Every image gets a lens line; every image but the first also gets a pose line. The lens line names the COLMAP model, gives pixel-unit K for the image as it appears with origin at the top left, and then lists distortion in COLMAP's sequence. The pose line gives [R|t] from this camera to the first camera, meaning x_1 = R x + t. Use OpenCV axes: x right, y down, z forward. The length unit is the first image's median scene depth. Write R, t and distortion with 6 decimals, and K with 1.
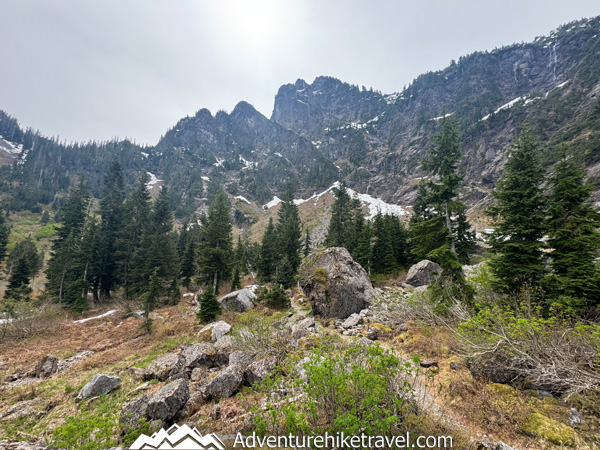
lens RADIAL K [[245.0, 0, 299.1], [0, 245.0, 225.1], [0, 0, 1]] dist [-0.003990, -0.000093]
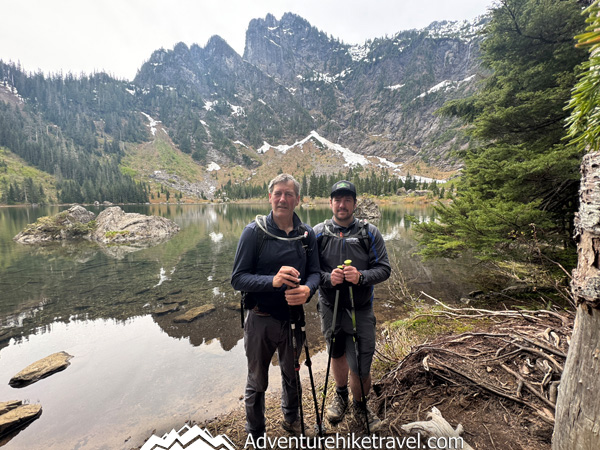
lens RADIAL K [[238.9, 0, 300.0], [0, 238.9, 225.0], [0, 0, 1]] dist [-0.006030, 0.000280]
pose [[0.971420, -0.039068, 0.234131, -0.205597], [-0.023265, 0.965942, 0.257709, -0.025301], [-0.236225, -0.255791, 0.937427, -0.238458]]
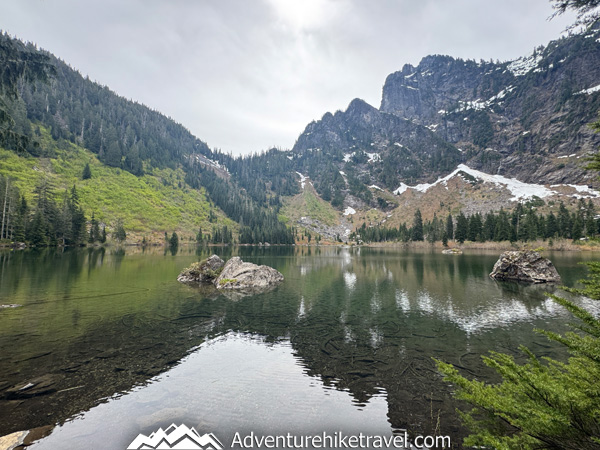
lens RADIAL K [[238.5, 0, 299.4], [0, 238.5, 226.2], [0, 0, 1]] dist [-0.006603, 0.000715]
pose [[0.951055, -0.022943, -0.308170, -0.201578], [0.050468, 0.995383, 0.081644, -0.026204], [0.304874, -0.093201, 0.947821, -0.236142]]
